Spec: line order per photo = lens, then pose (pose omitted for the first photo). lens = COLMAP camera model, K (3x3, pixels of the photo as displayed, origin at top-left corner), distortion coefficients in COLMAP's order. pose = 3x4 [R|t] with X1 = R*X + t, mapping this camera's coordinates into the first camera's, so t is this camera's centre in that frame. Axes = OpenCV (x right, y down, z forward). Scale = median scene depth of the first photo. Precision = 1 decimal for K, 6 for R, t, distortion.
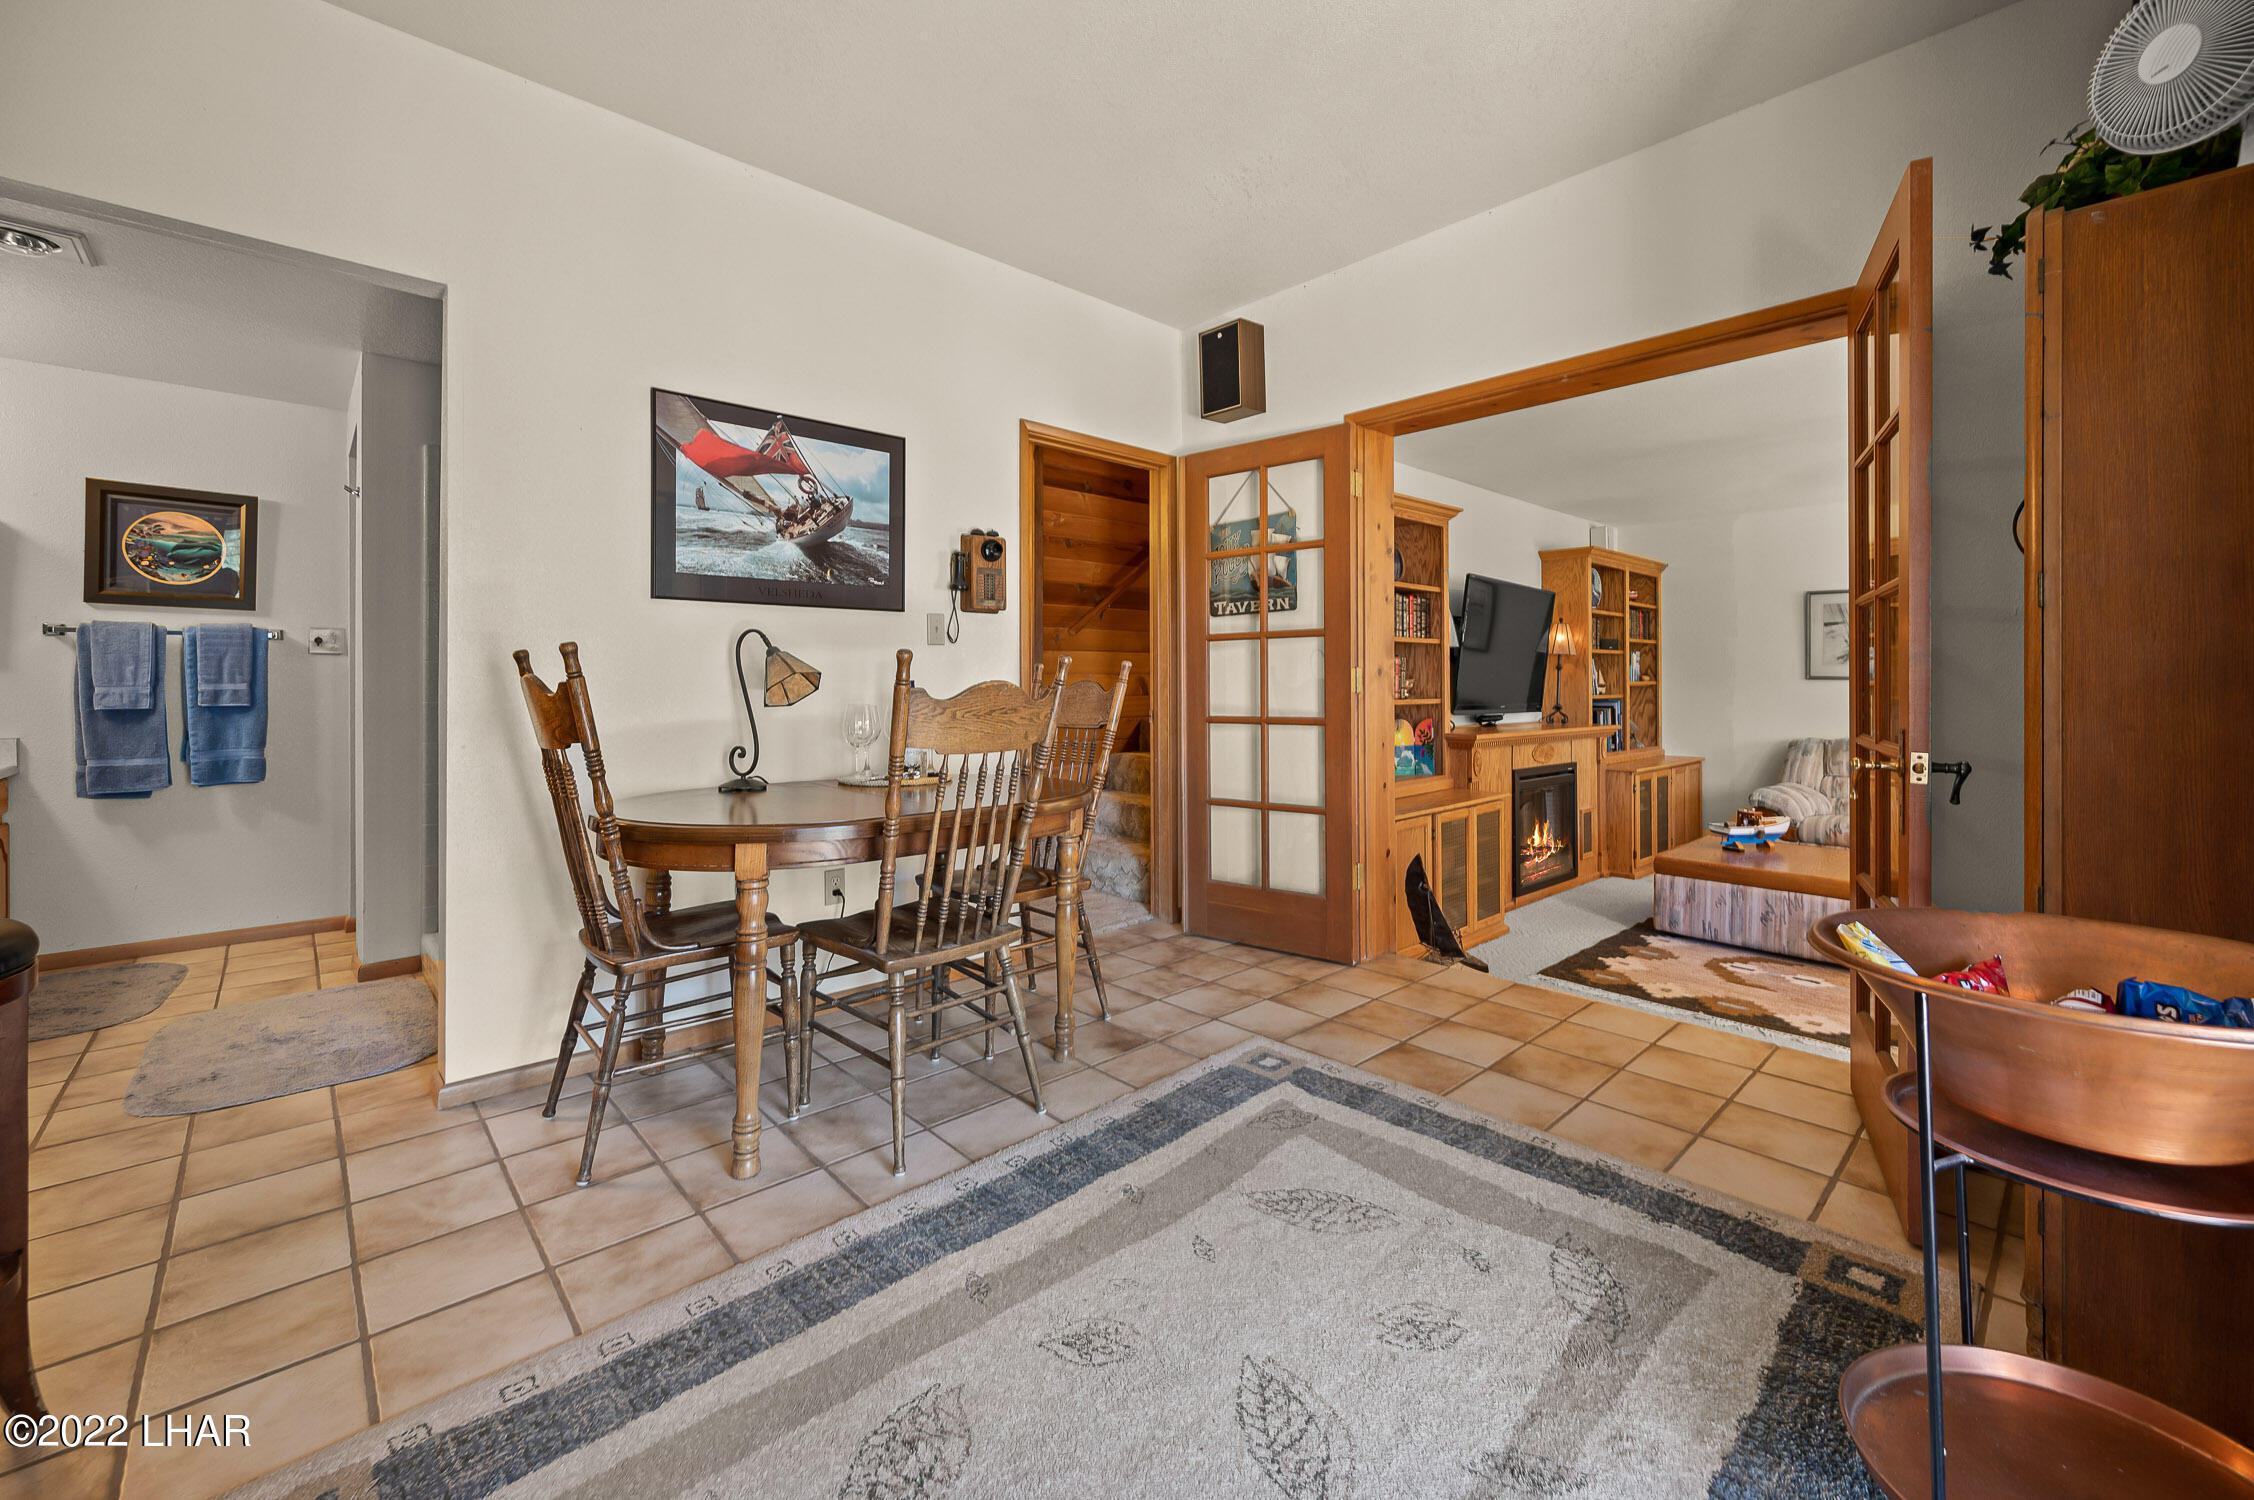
lens RADIAL K [[907.3, 0, 1133.3], [0, 907.3, 684.3], [0, 0, 1]] dist [-0.000736, -0.000134]
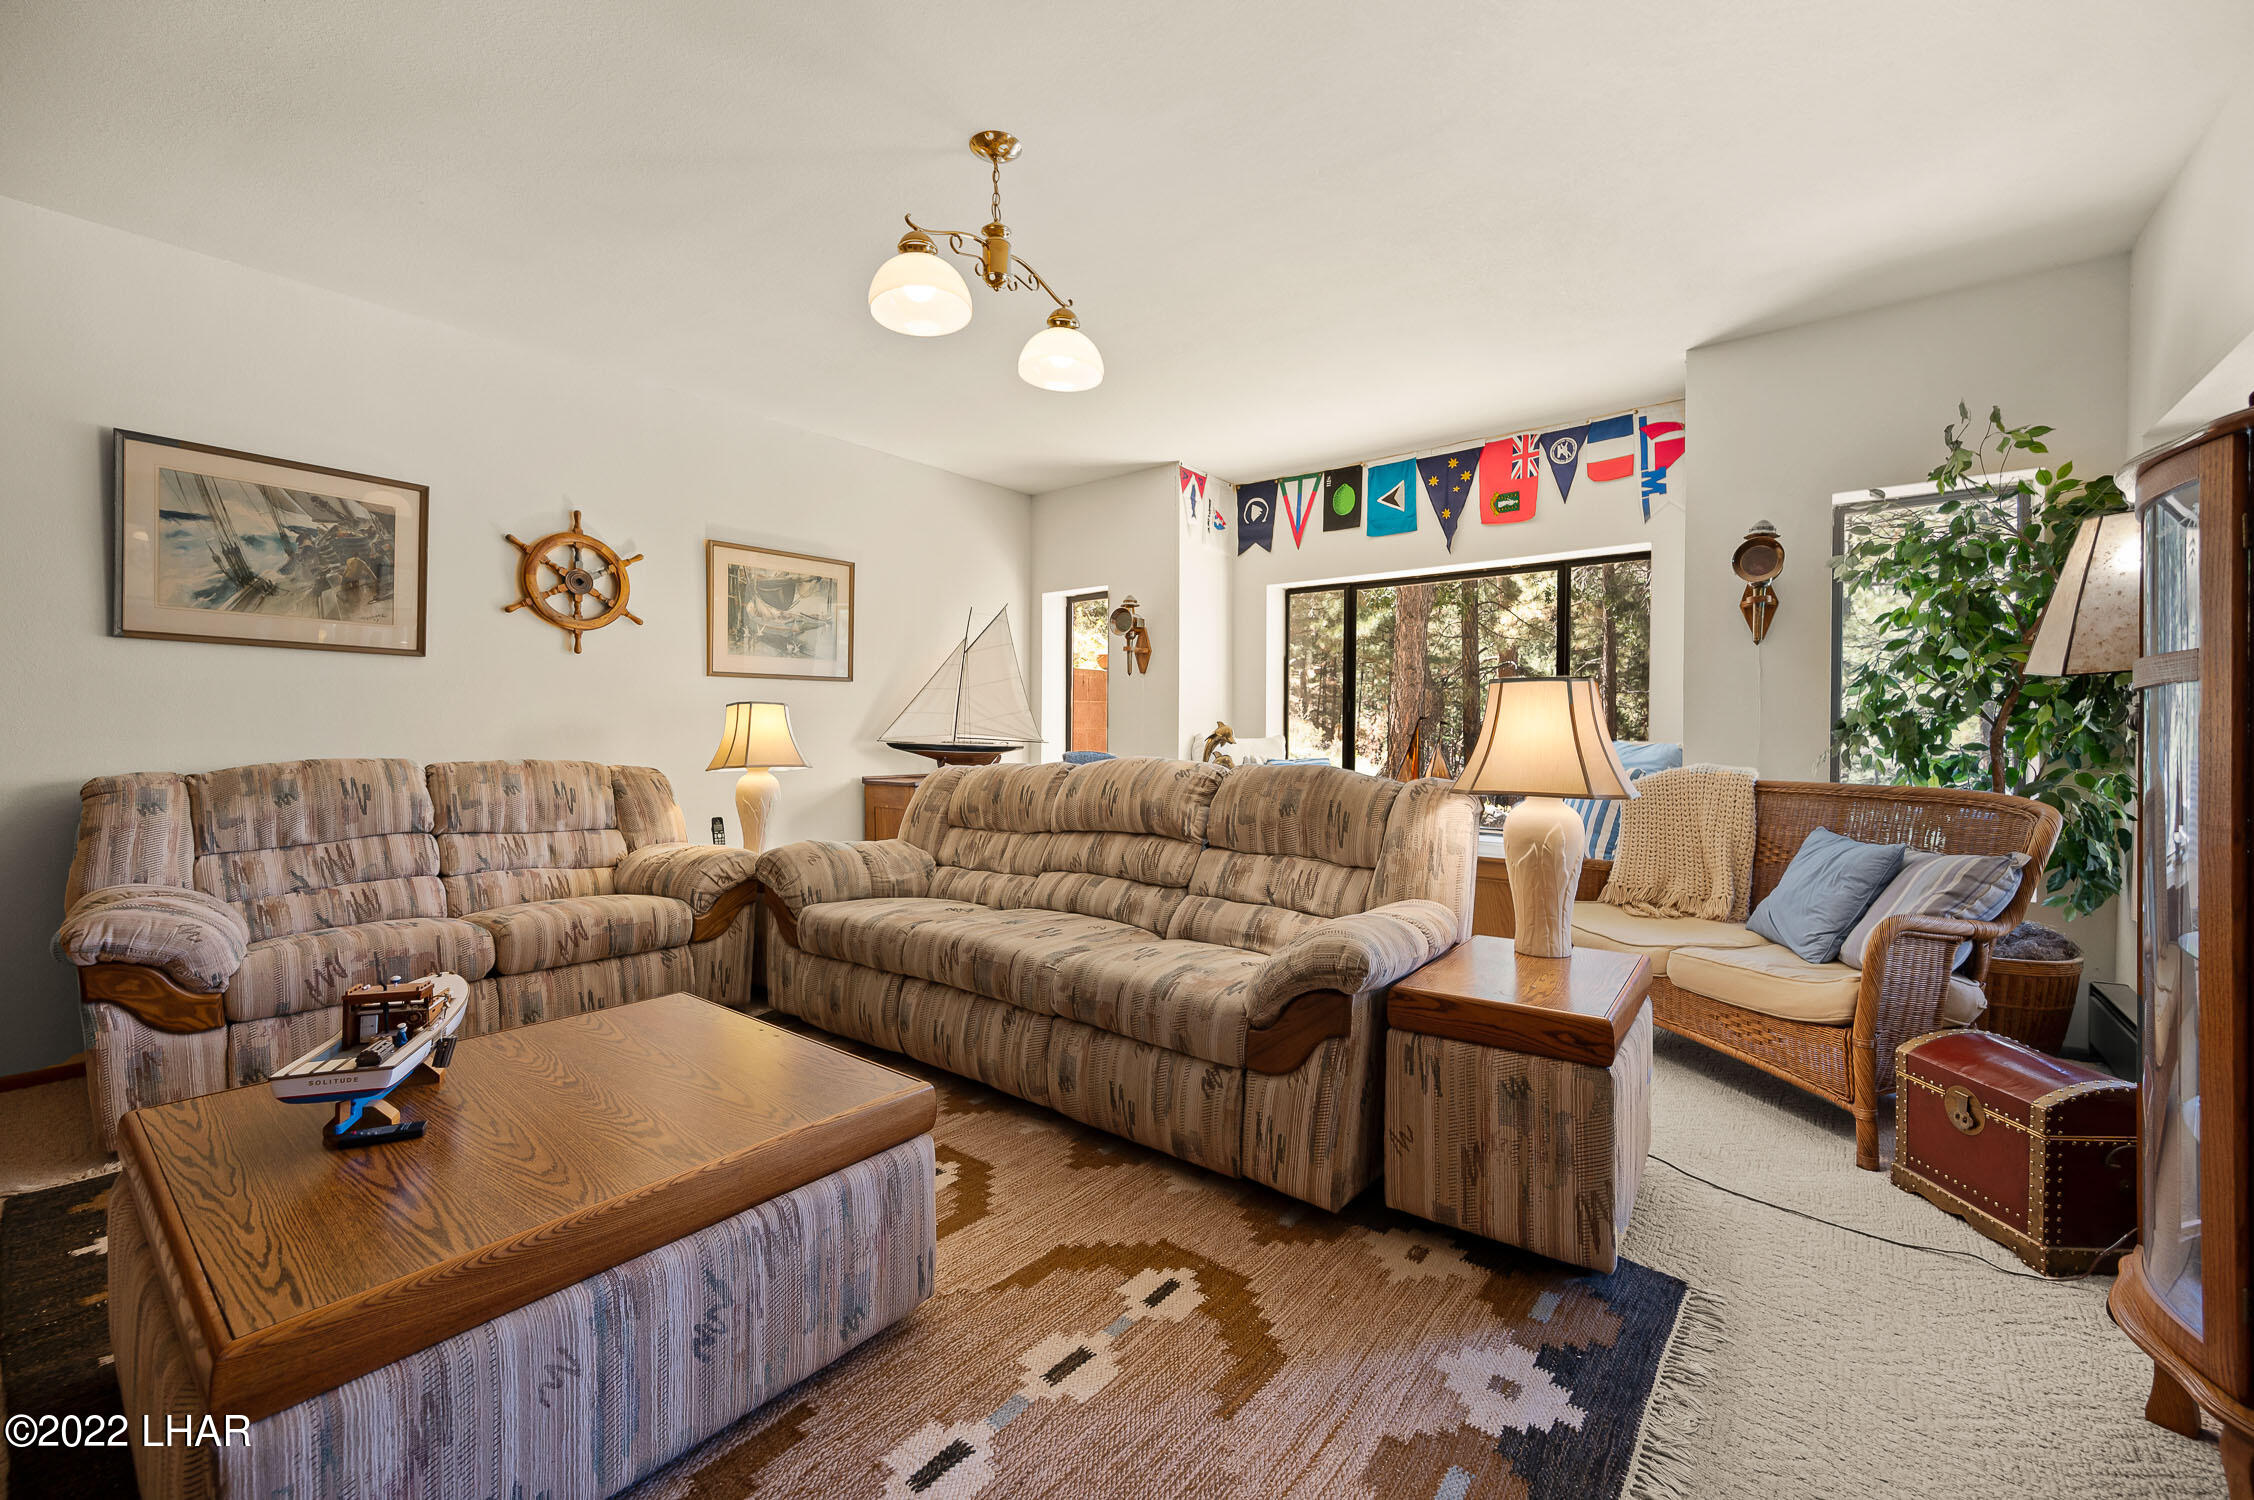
lens RADIAL K [[904.6, 0, 1127.0], [0, 904.6, 750.0], [0, 0, 1]] dist [0.001621, 0.000011]
pose [[-0.144000, -0.017125, 0.989429, 0.959102], [-0.001643, 0.999853, 0.017066, 0.152219], [-0.989576, 0.000832, -0.144007, 2.242325]]
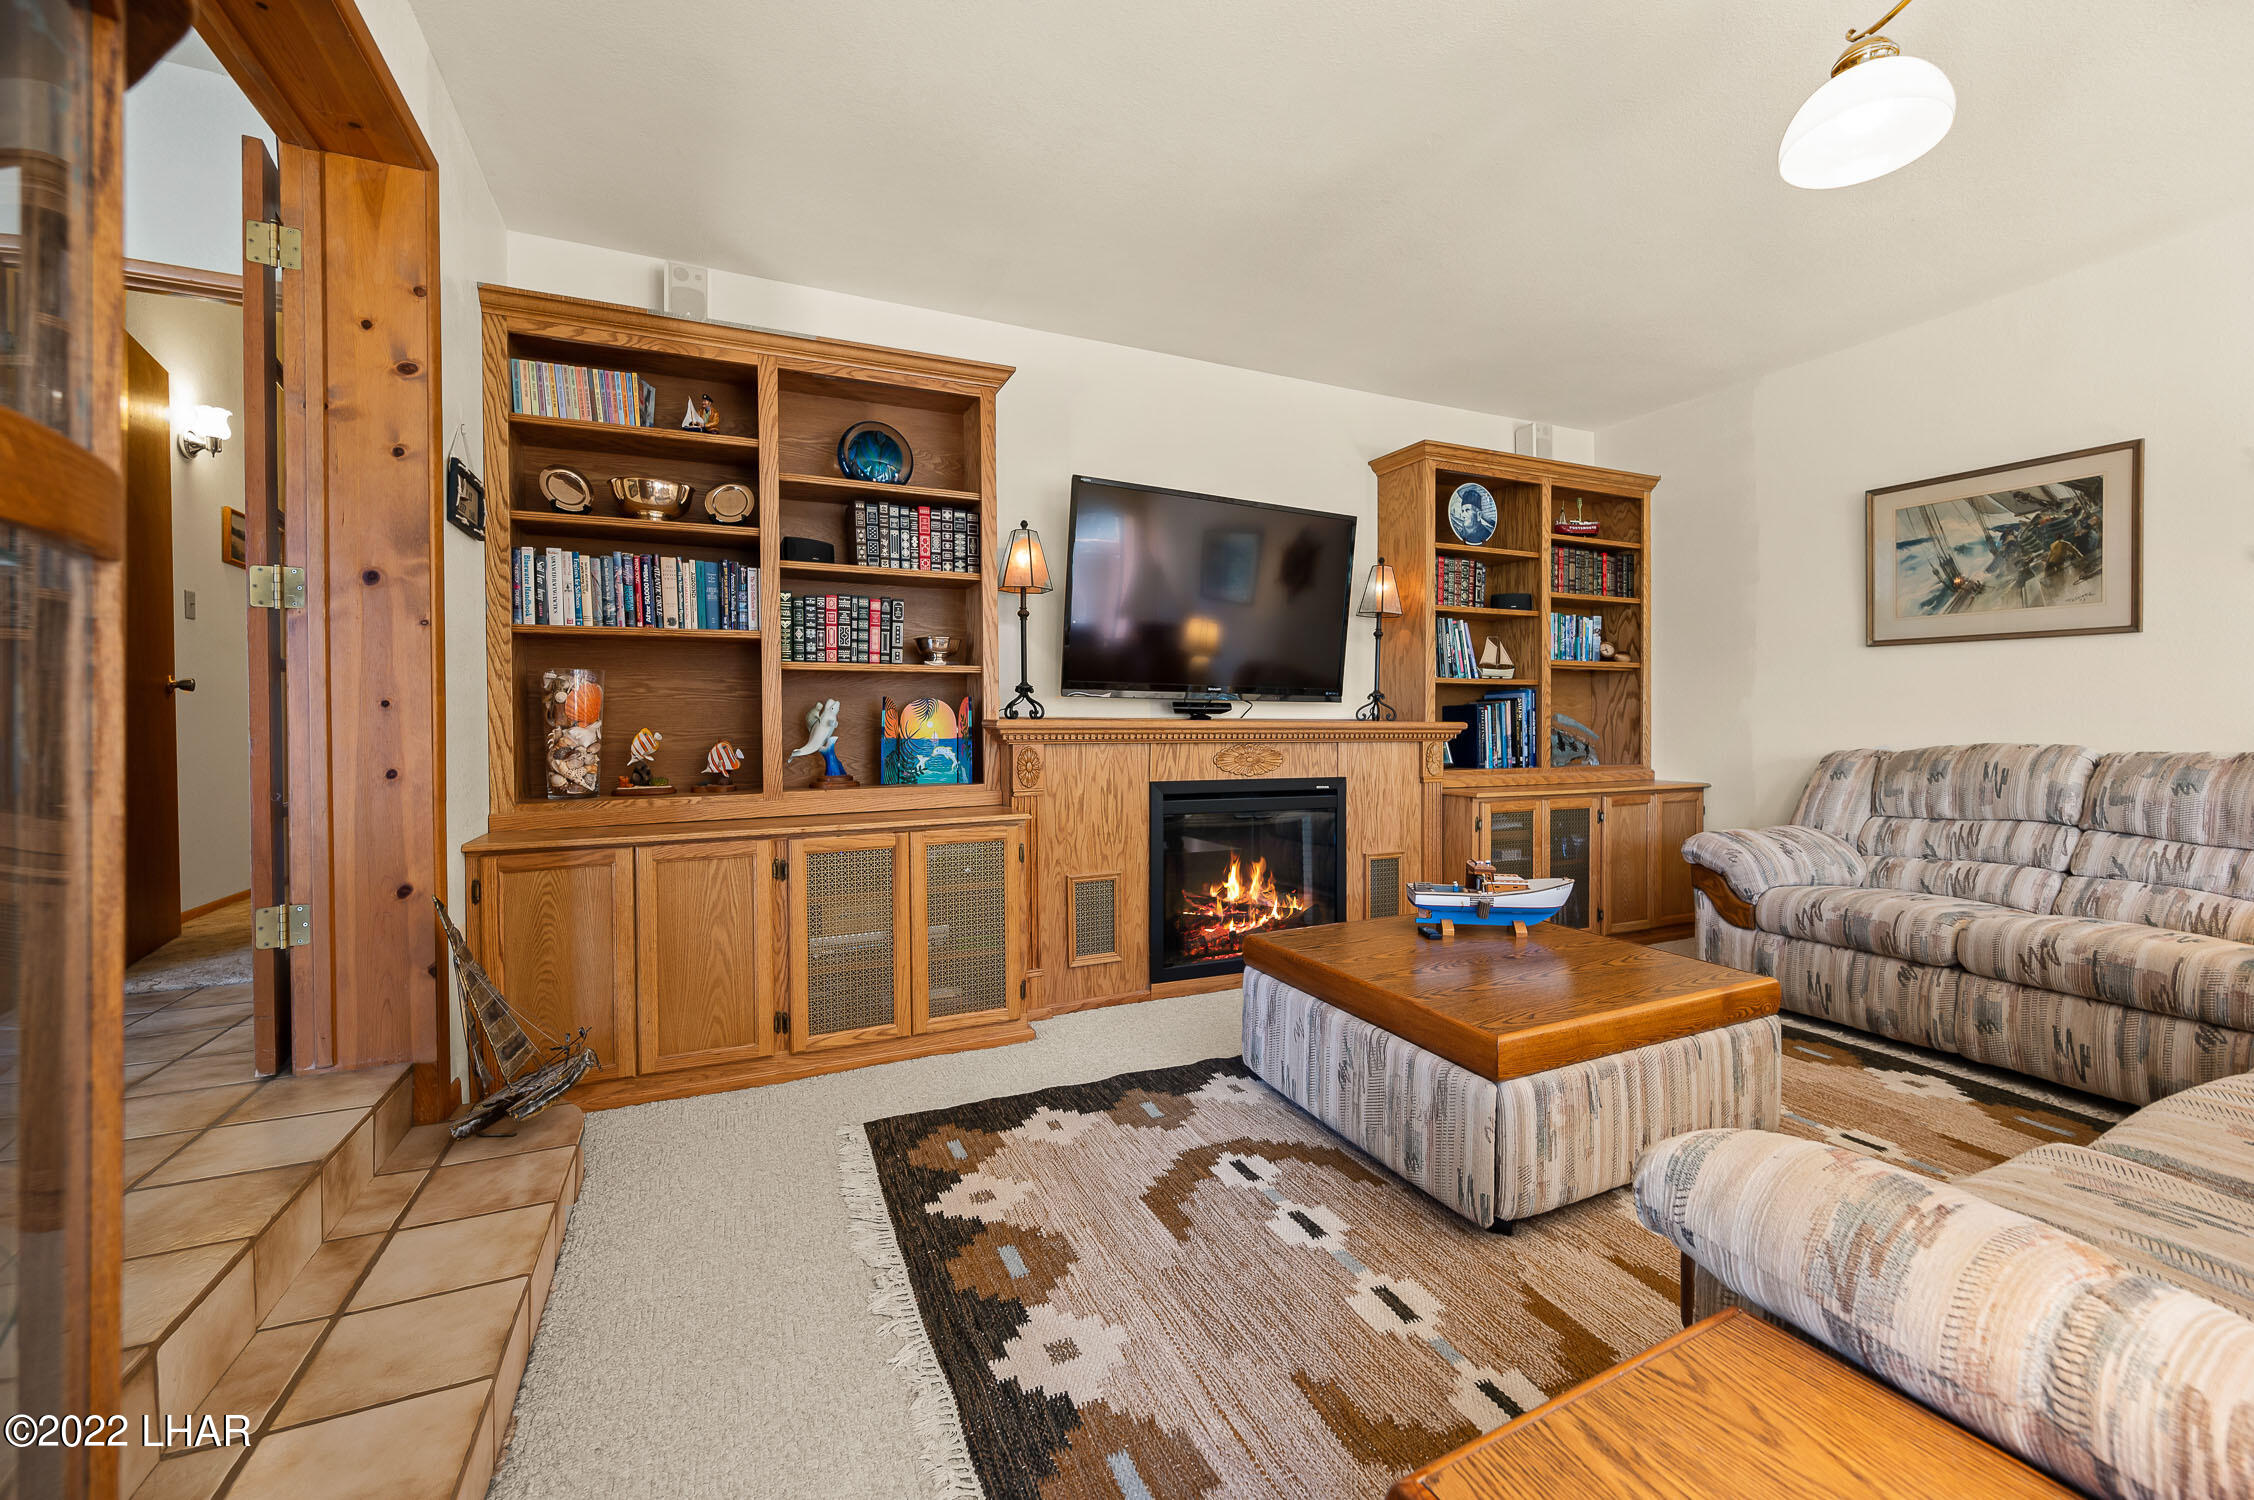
lens RADIAL K [[886.4, 0, 1133.1], [0, 886.4, 730.2], [0, 0, 1]] dist [-0.000852, -0.000184]
pose [[0.947946, 0.004183, -0.318404, 1.835058], [-0.000511, 0.999932, 0.011615, 0.155392], [0.318431, -0.010847, 0.947884, 1.242895]]
